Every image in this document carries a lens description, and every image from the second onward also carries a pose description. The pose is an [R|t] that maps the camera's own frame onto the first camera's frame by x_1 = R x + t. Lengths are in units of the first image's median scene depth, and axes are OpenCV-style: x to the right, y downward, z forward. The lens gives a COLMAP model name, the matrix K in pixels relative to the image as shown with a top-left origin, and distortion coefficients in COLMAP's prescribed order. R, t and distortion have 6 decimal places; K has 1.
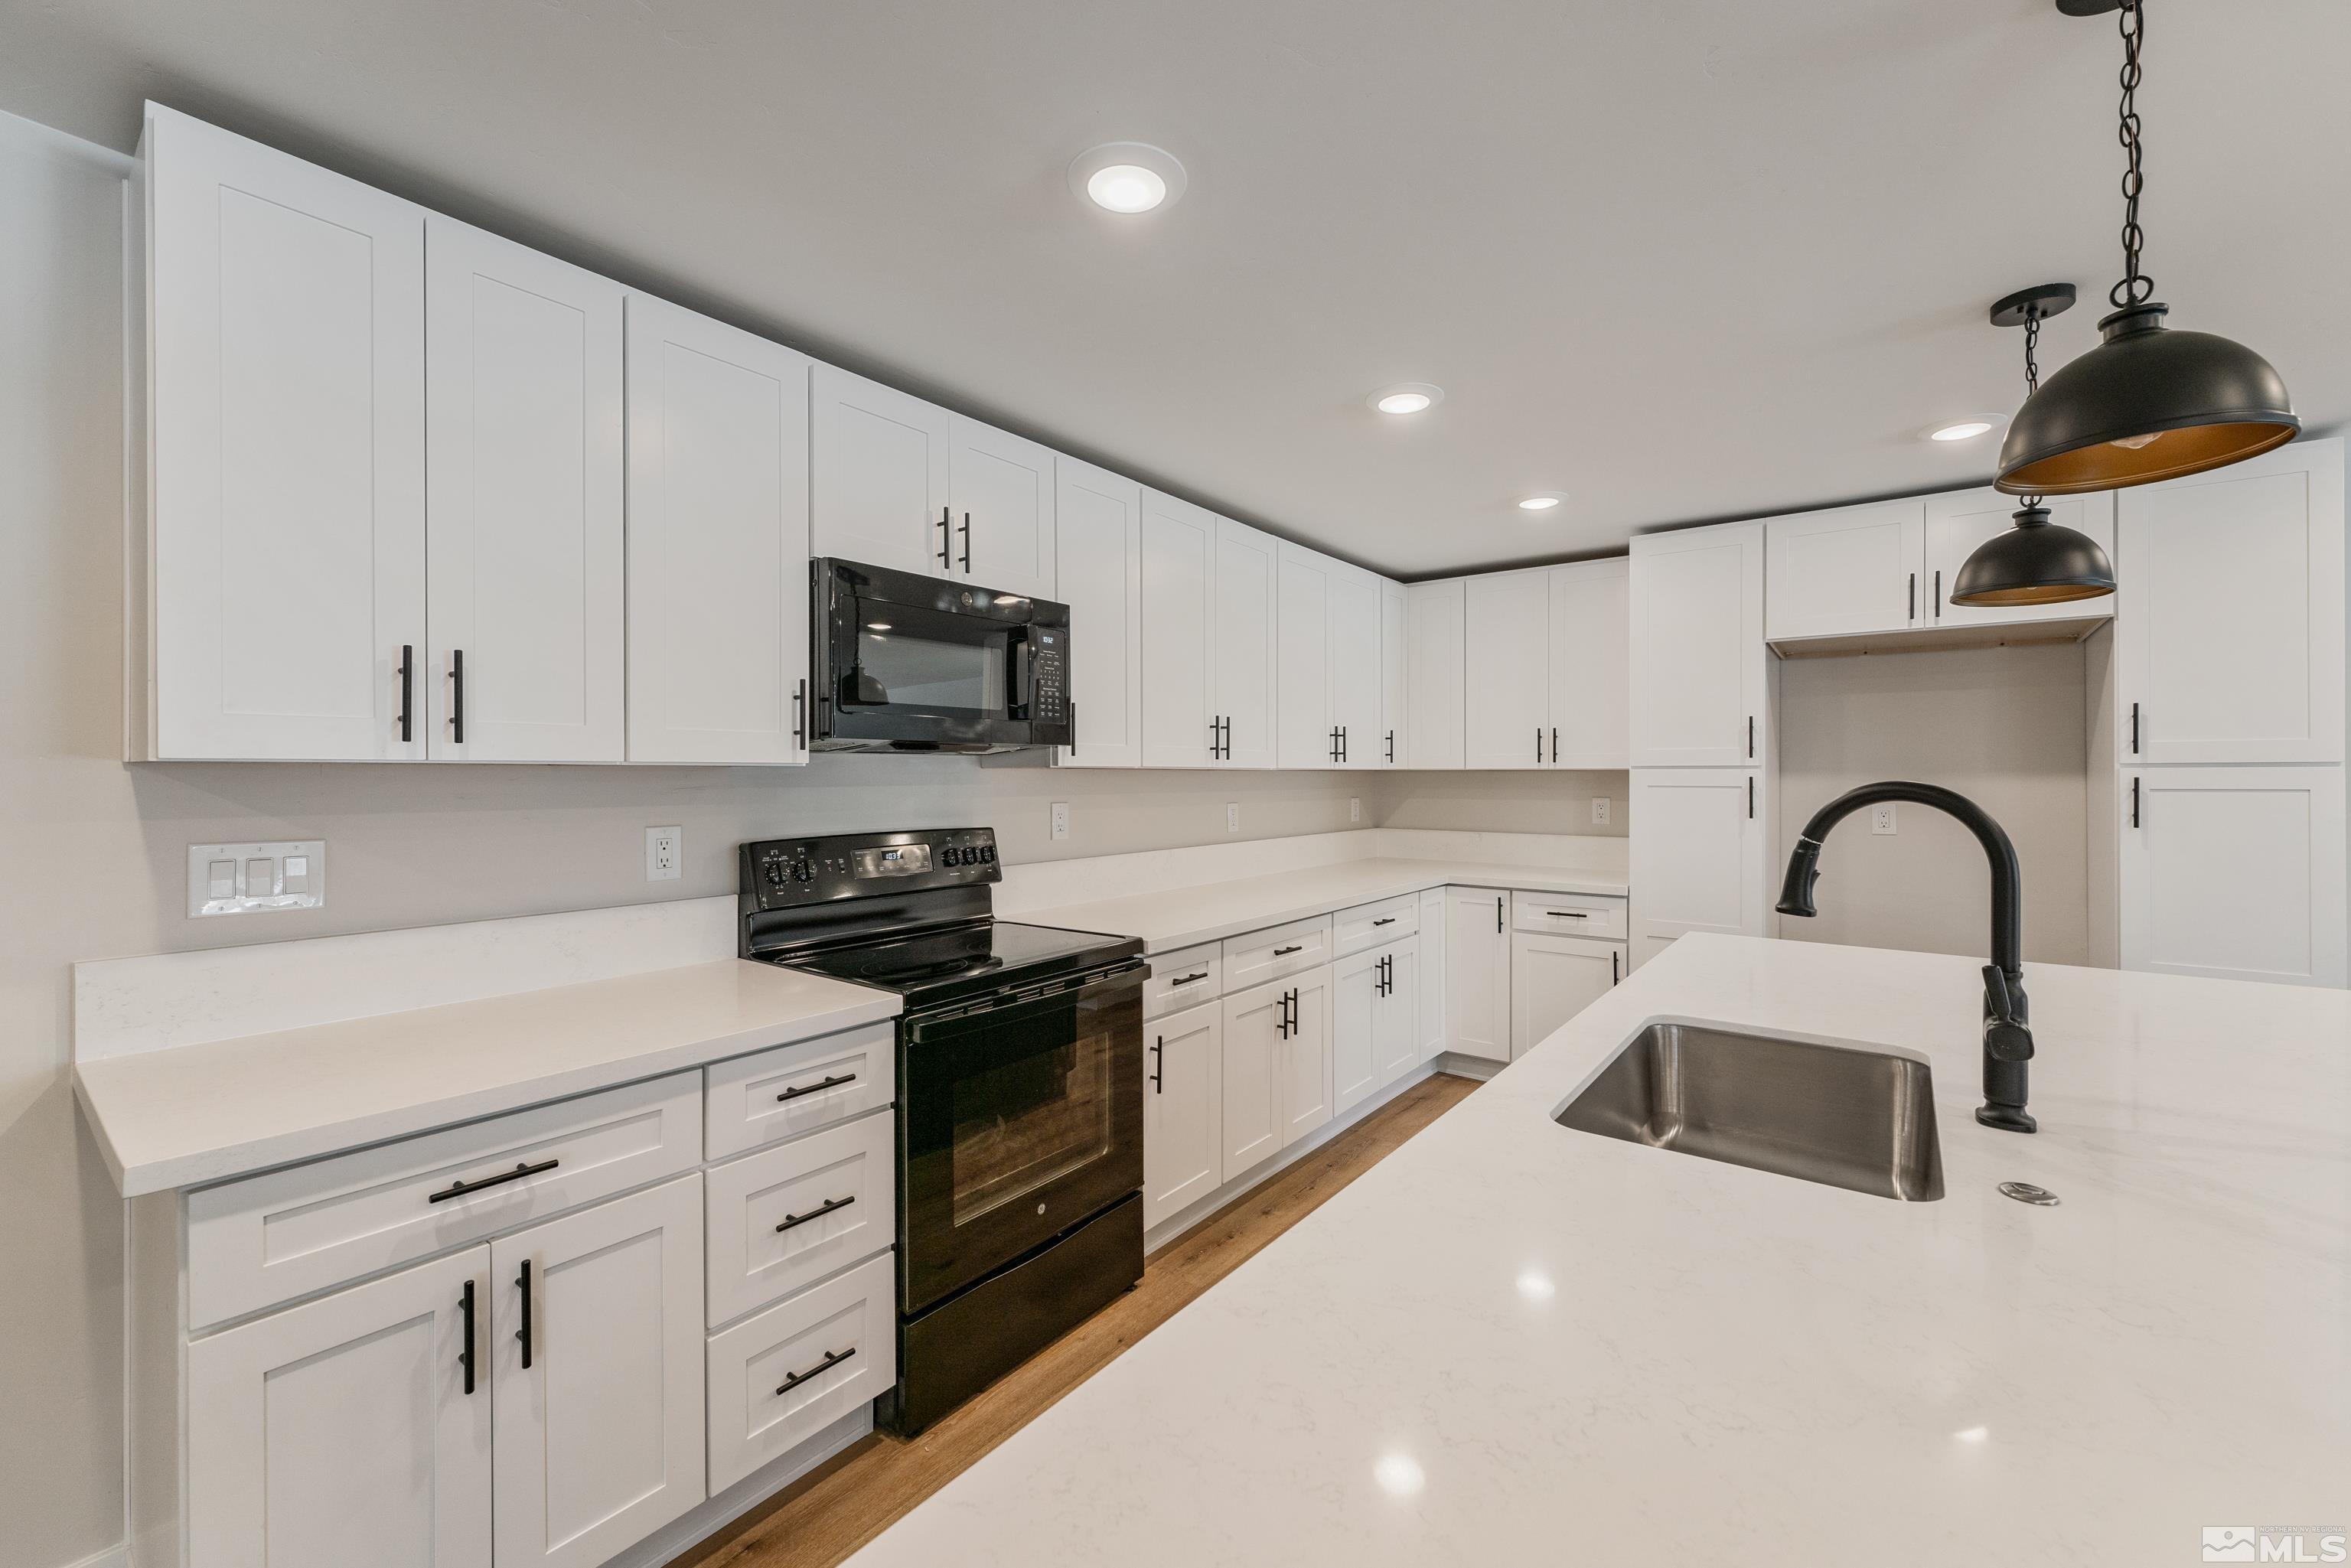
lens RADIAL K [[951.7, 0, 1183.0], [0, 951.7, 791.8], [0, 0, 1]] dist [-0.000413, -0.000445]
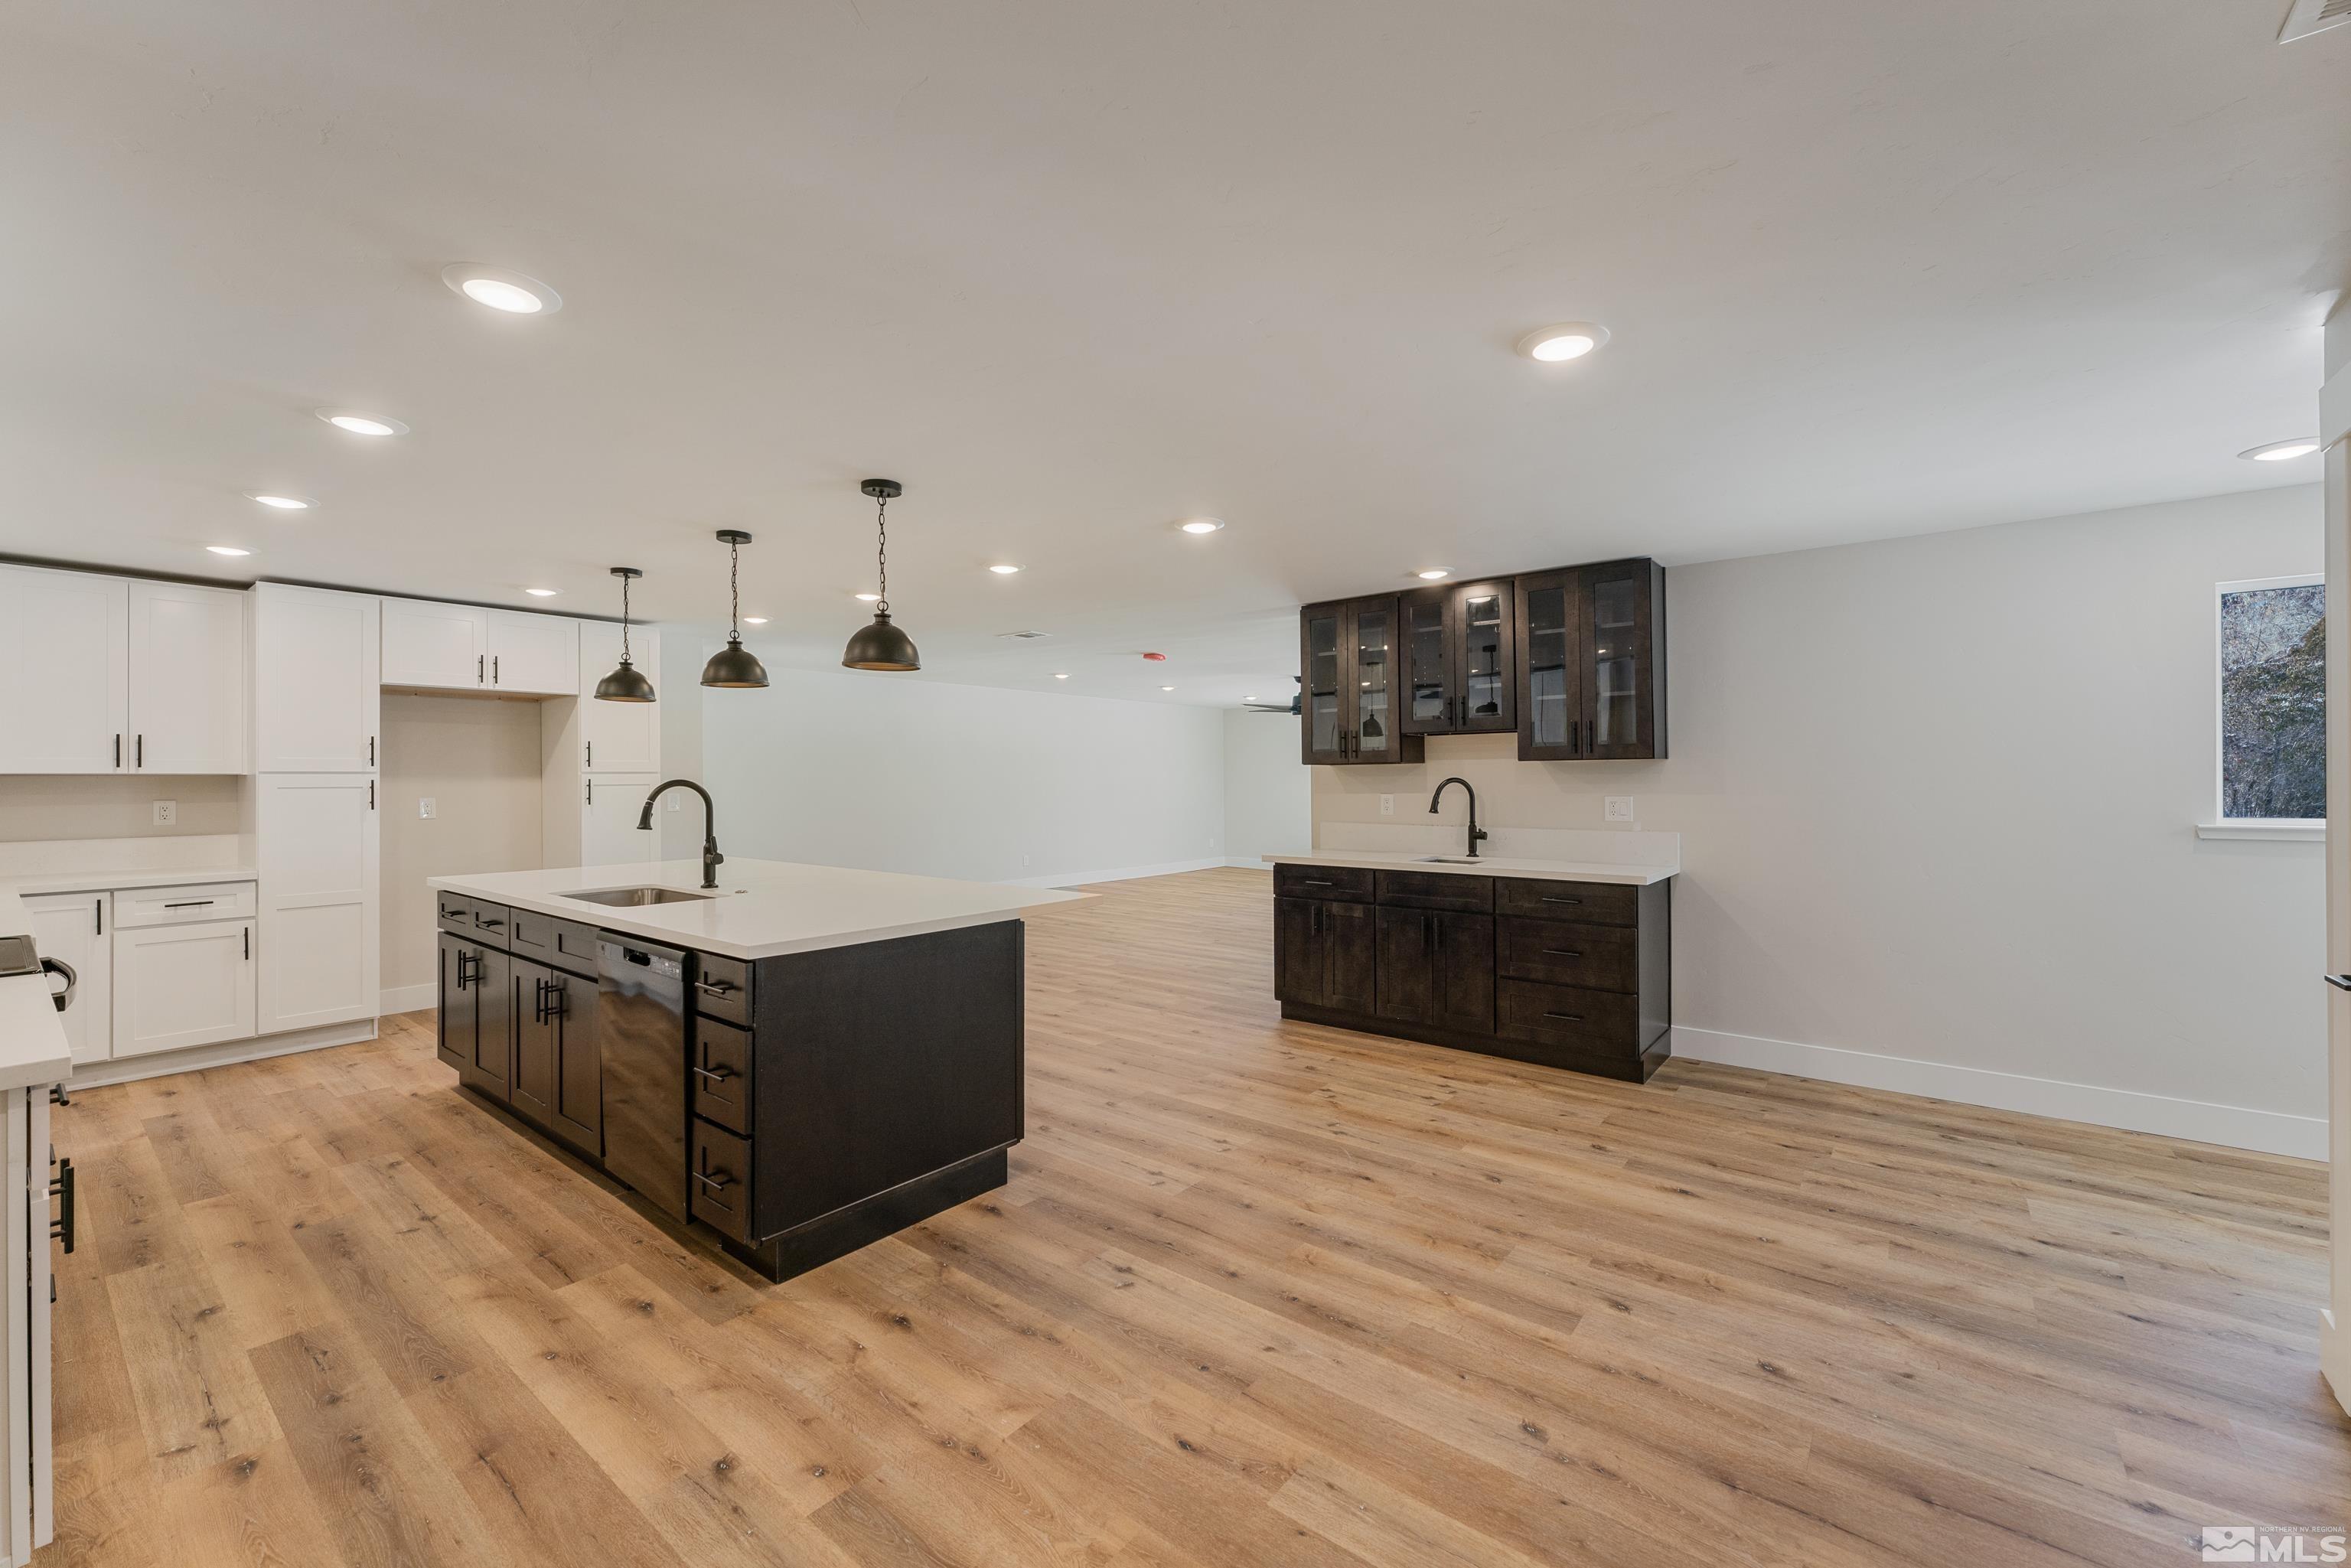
lens RADIAL K [[951.7, 0, 1186.8], [0, 951.7, 769.6], [0, 0, 1]] dist [-0.000413, -0.000445]
pose [[0.025460, 0.005804, 0.999659, -0.723696], [0.021732, 0.999744, -0.006358, 0.004123], [-0.999440, 0.021886, 0.025328, -0.212784]]
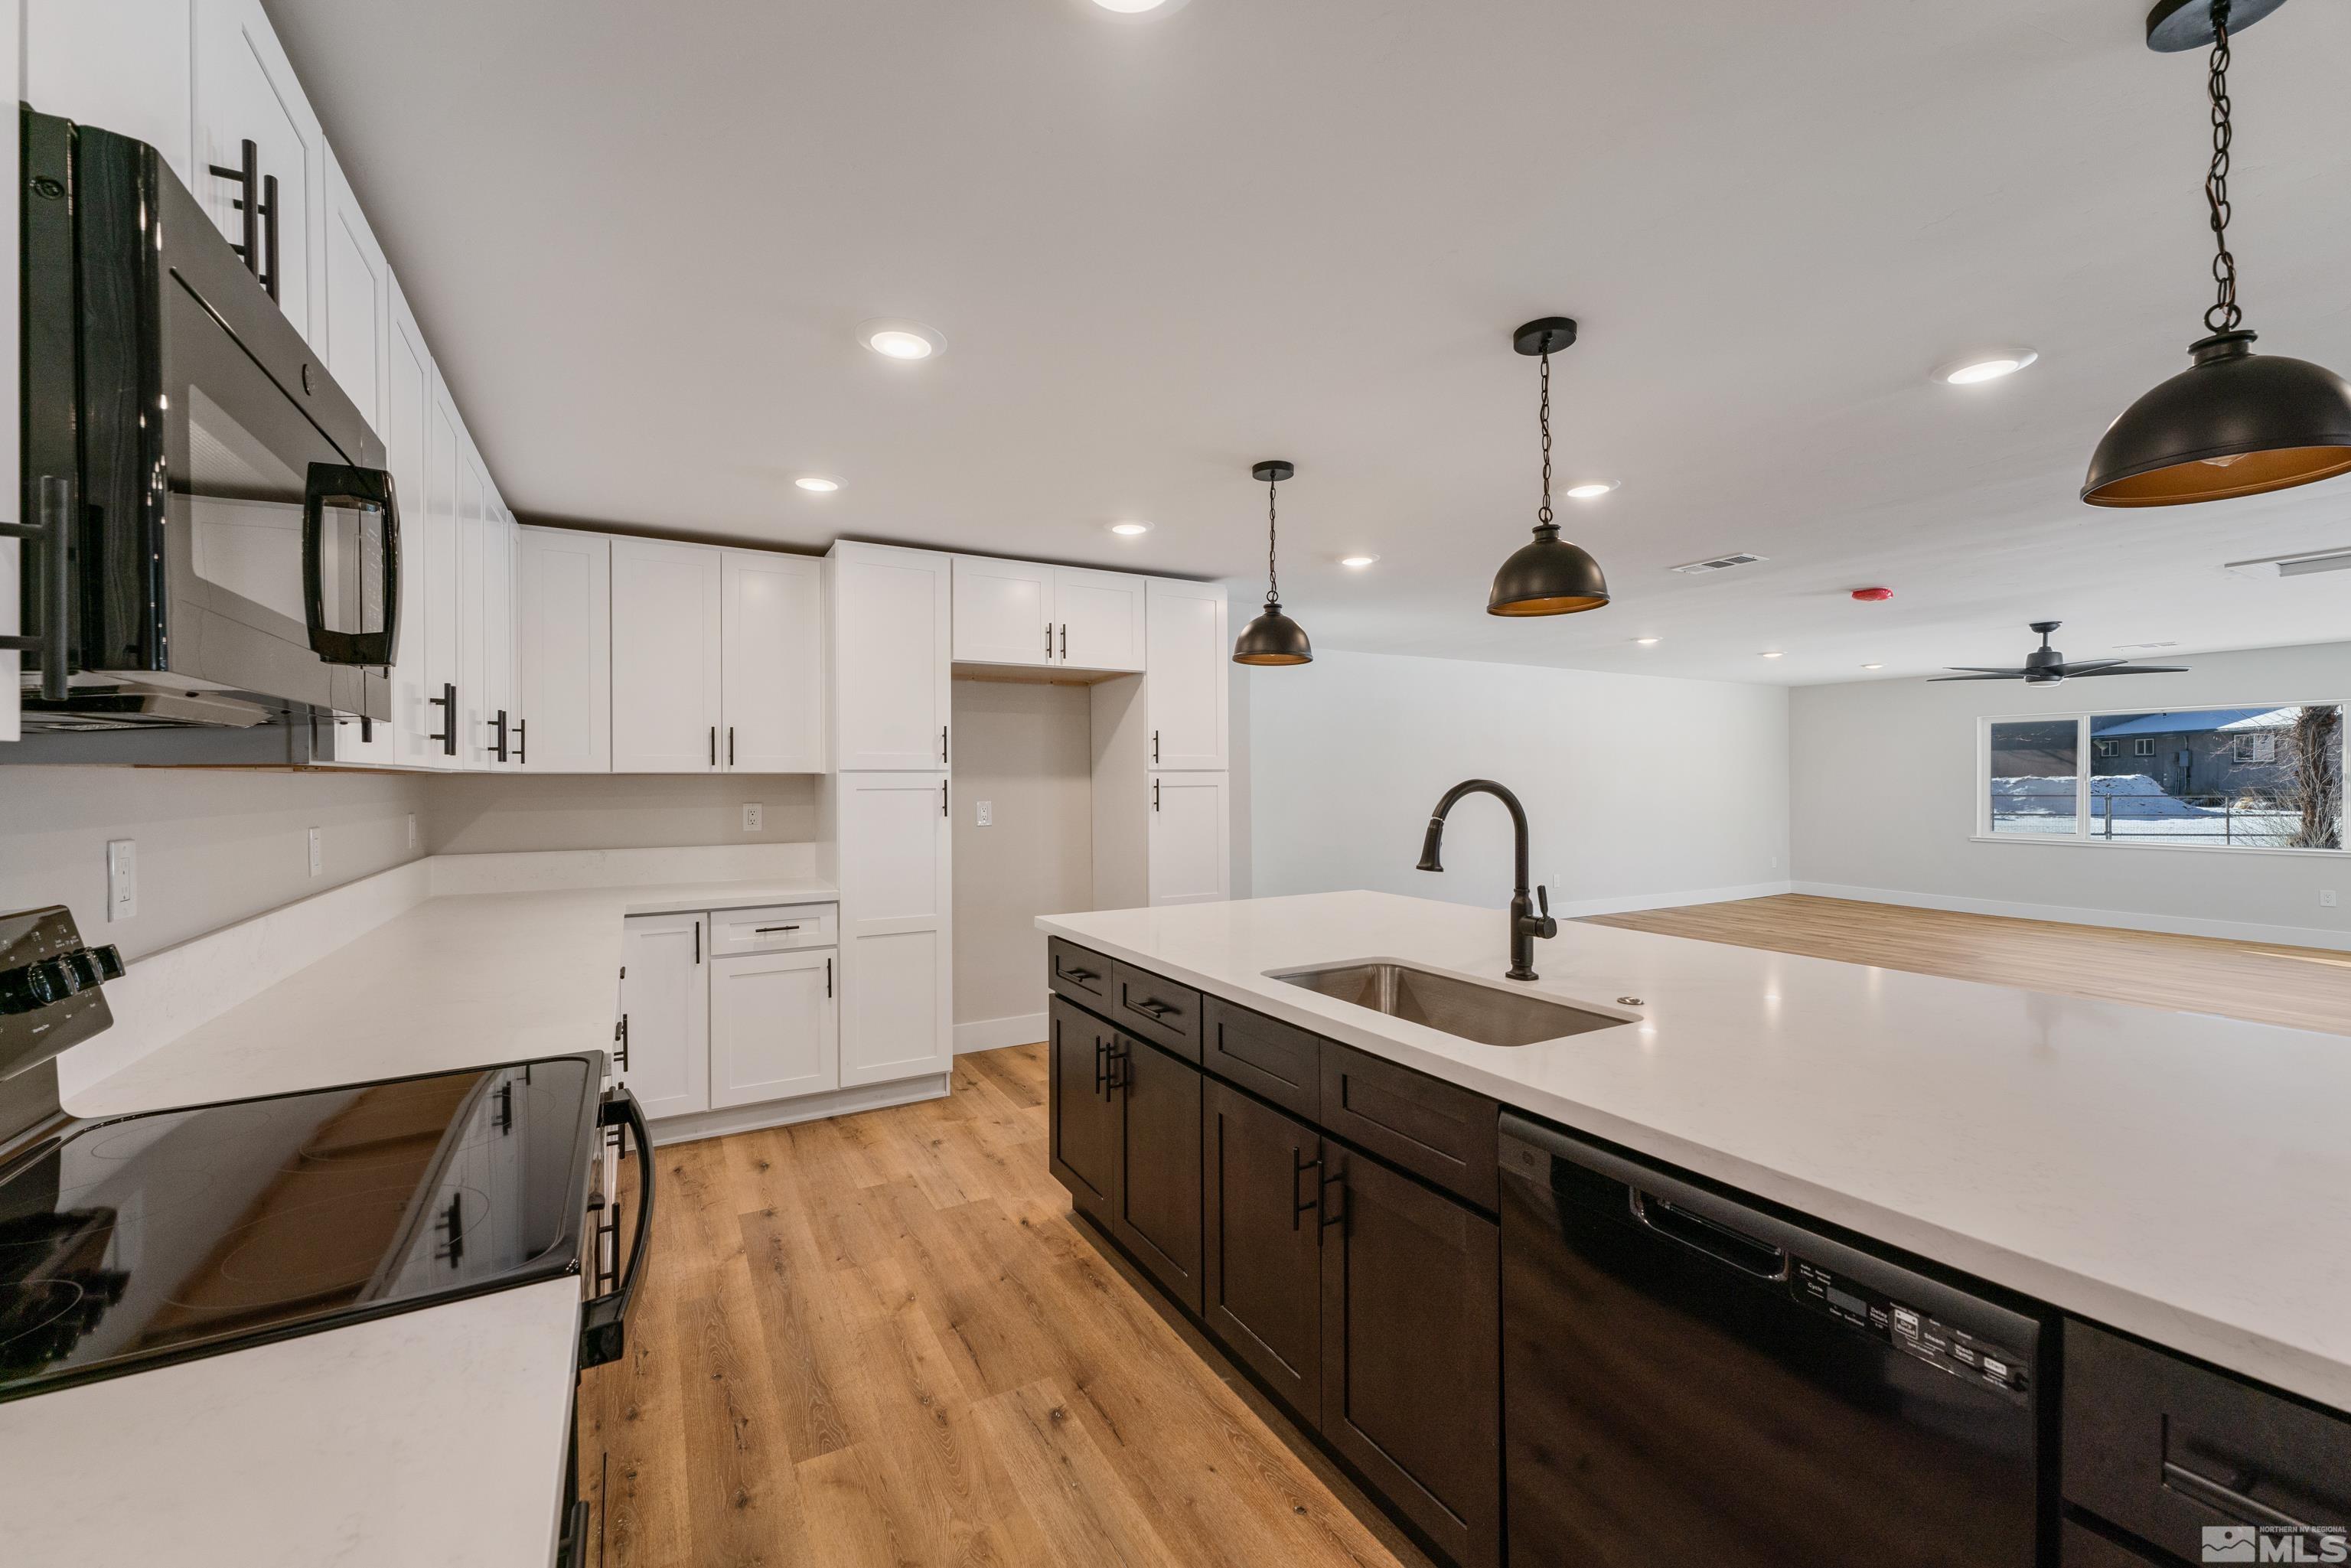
lens RADIAL K [[951.7, 0, 1170.0], [0, 951.7, 773.1], [0, 0, 1]] dist [-0.000413, -0.000445]
pose [[0.407622, 0.001319, 0.913150, -0.306929], [0.021984, 0.999695, -0.011257, -0.004592], [-0.912886, 0.024663, 0.407469, 0.284185]]
